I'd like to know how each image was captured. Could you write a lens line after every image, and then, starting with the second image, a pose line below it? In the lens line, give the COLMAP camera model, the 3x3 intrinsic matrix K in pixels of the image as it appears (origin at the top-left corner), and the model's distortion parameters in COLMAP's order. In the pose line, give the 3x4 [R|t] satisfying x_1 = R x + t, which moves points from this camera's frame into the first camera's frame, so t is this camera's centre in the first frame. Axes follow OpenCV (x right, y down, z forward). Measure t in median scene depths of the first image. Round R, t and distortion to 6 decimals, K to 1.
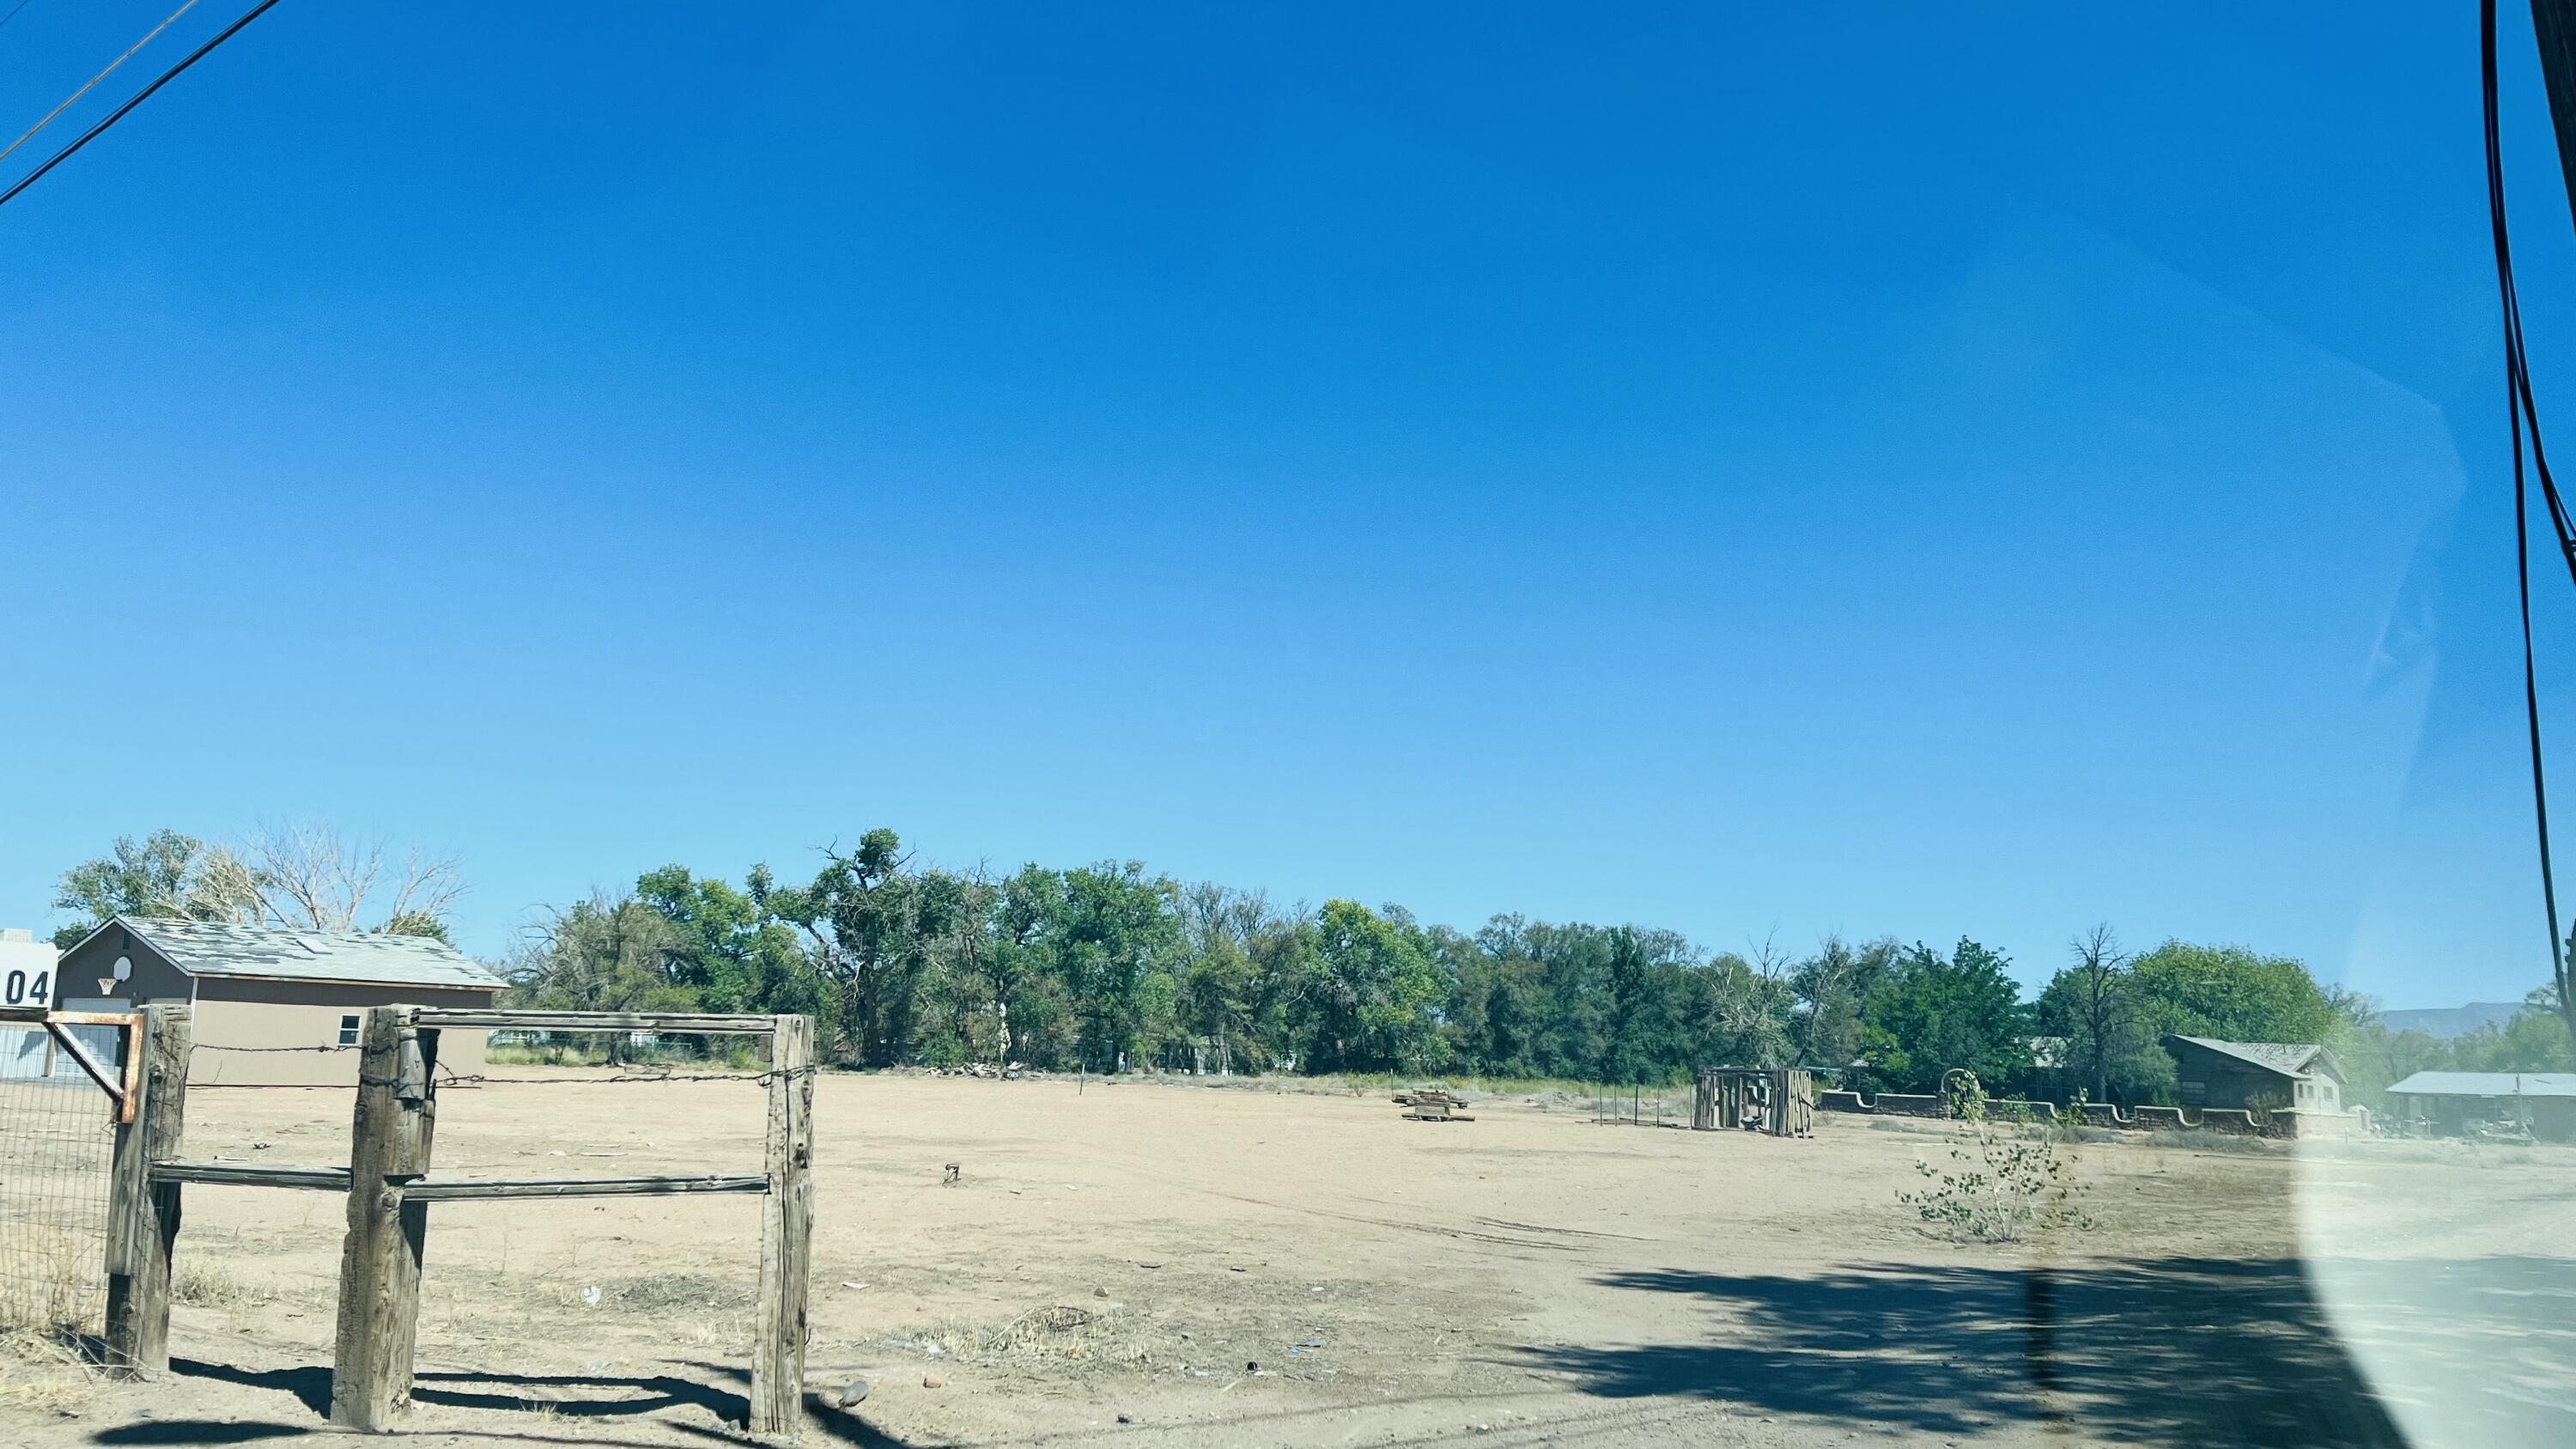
lens RADIAL K [[1947.6, 0, 1246.4], [0, 1947.6, 636.1], [0, 0, 1]] dist [0.073294, -0.086093]
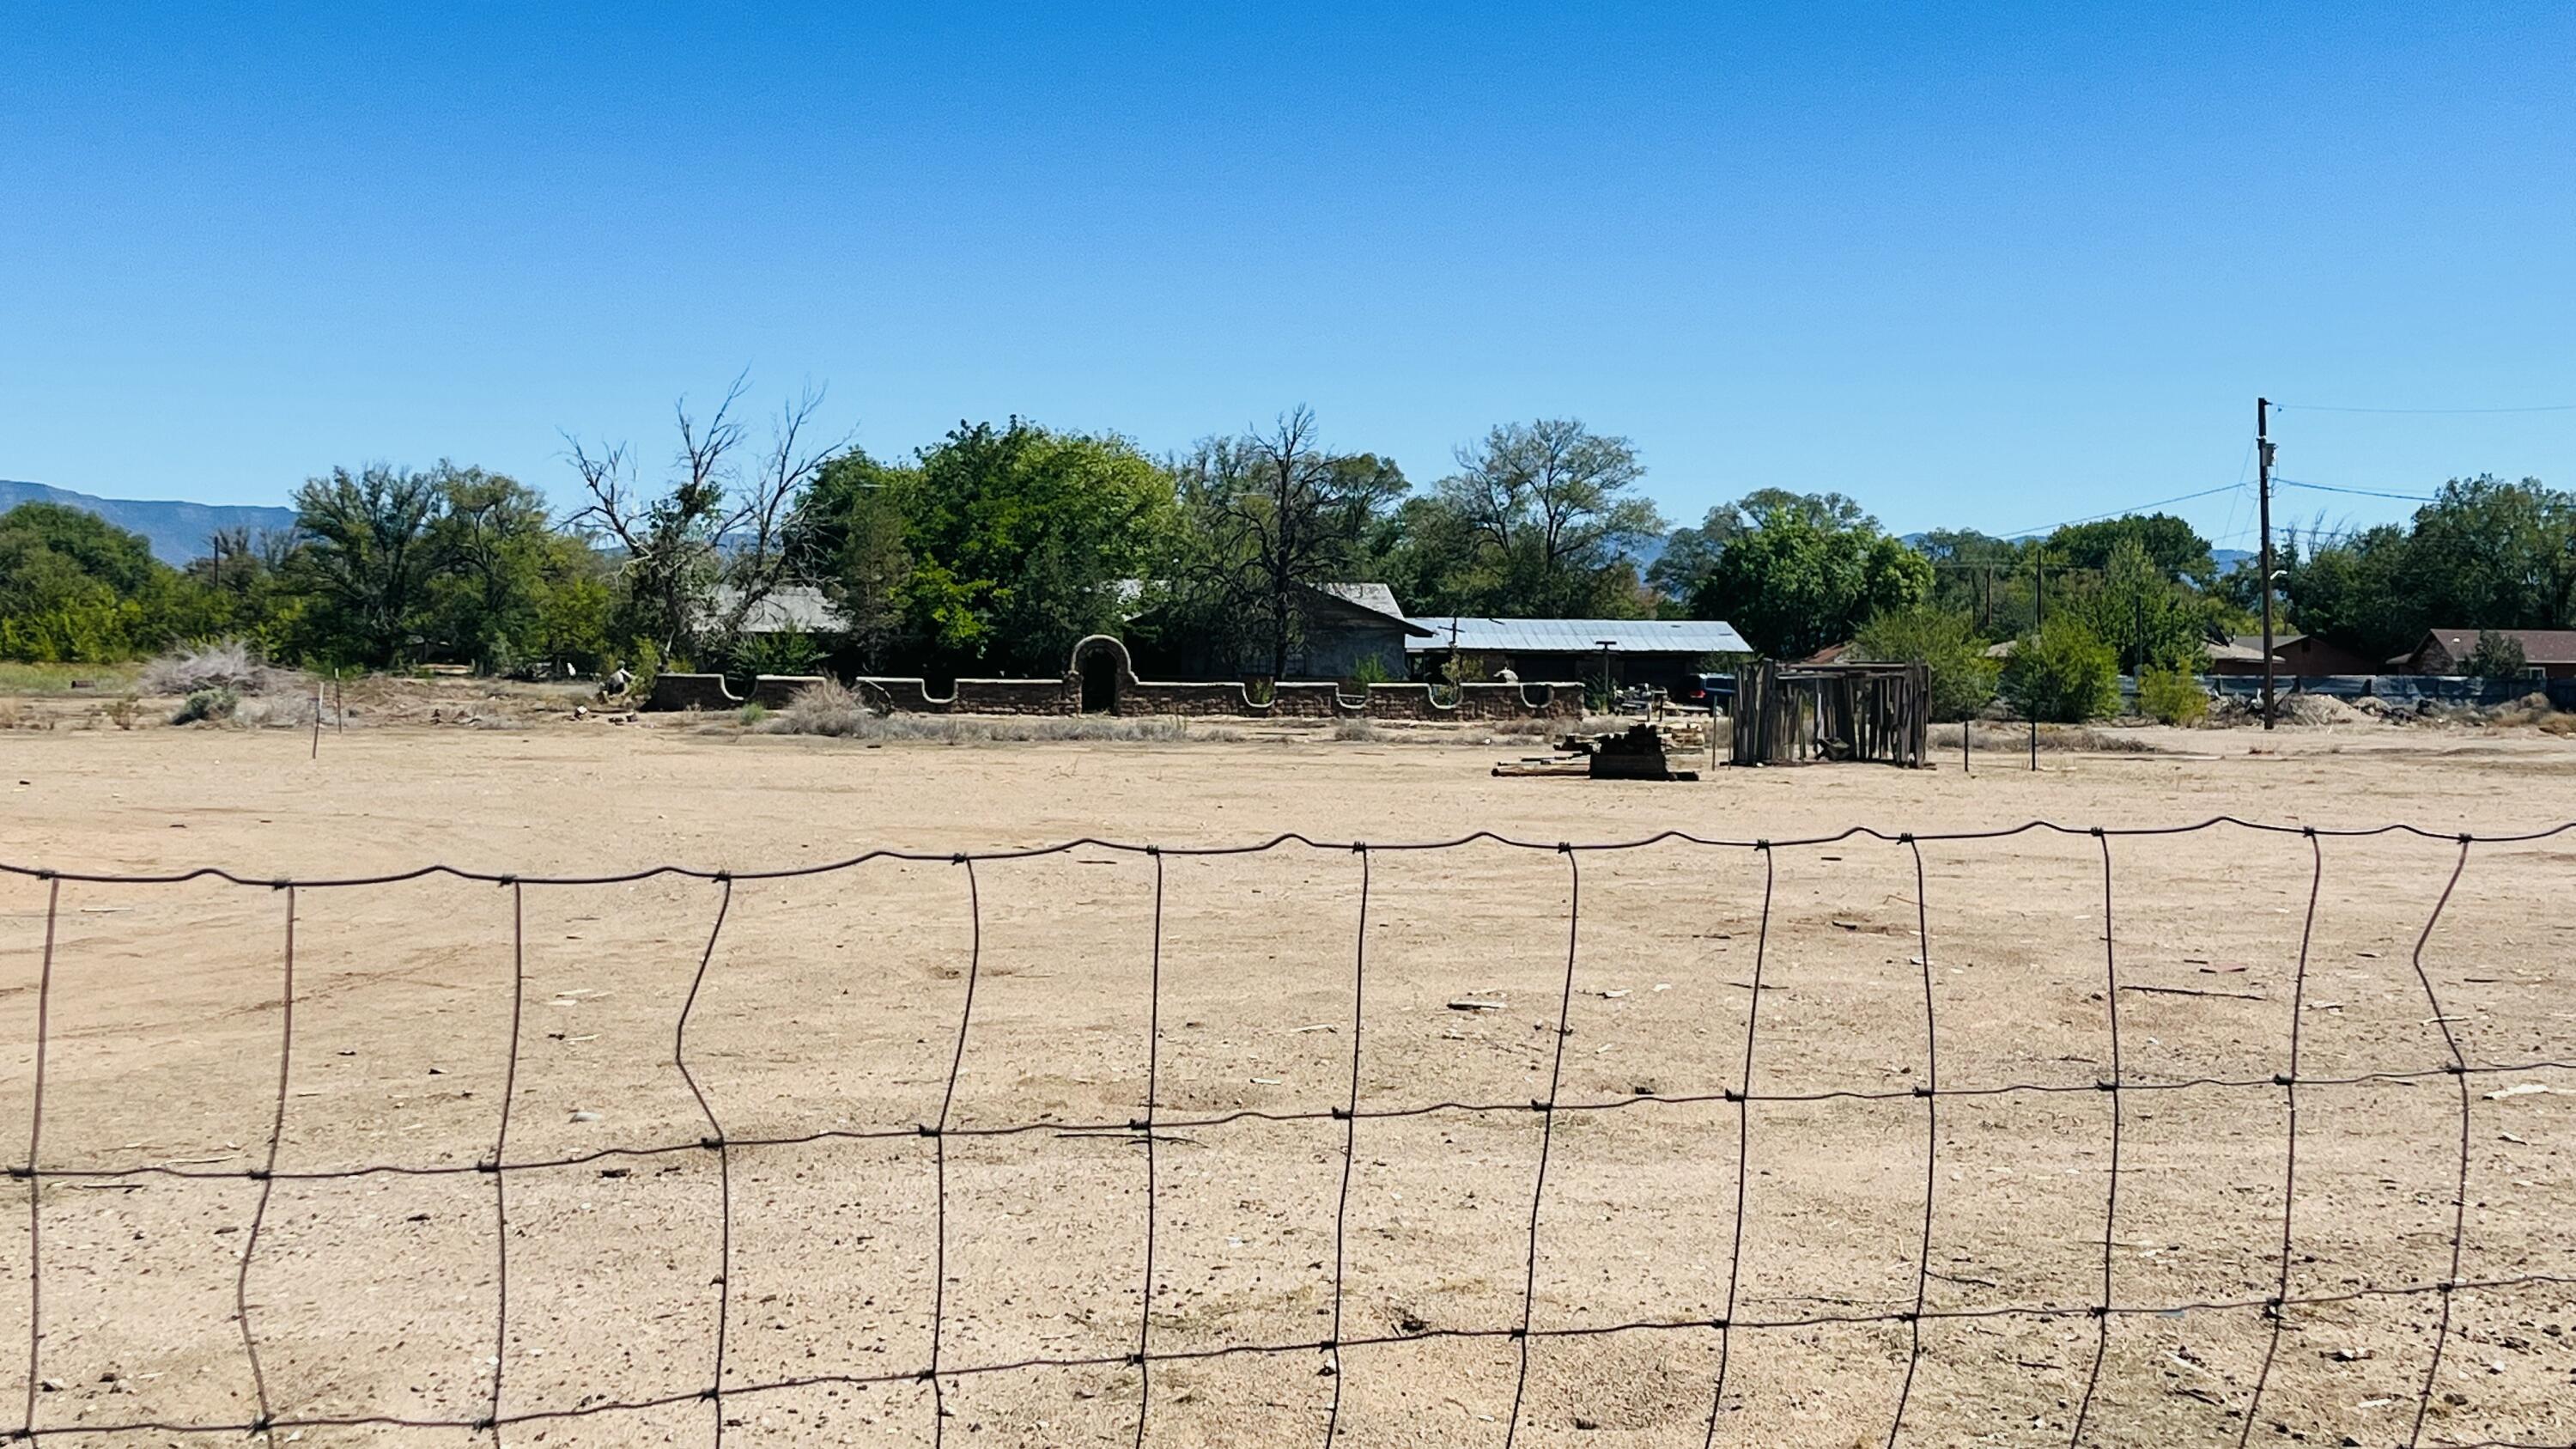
lens RADIAL K [[3397.5, 0, 1316.0], [0, 3397.5, 767.1], [0, 0, 1]] dist [0.062910, 0.000000]
pose [[0.585711, -0.051677, 0.808871, -0.243902], [-0.163848, 0.969813, 0.180603, 0.034459], [-0.793786, -0.238313, 0.559563, 0.201706]]
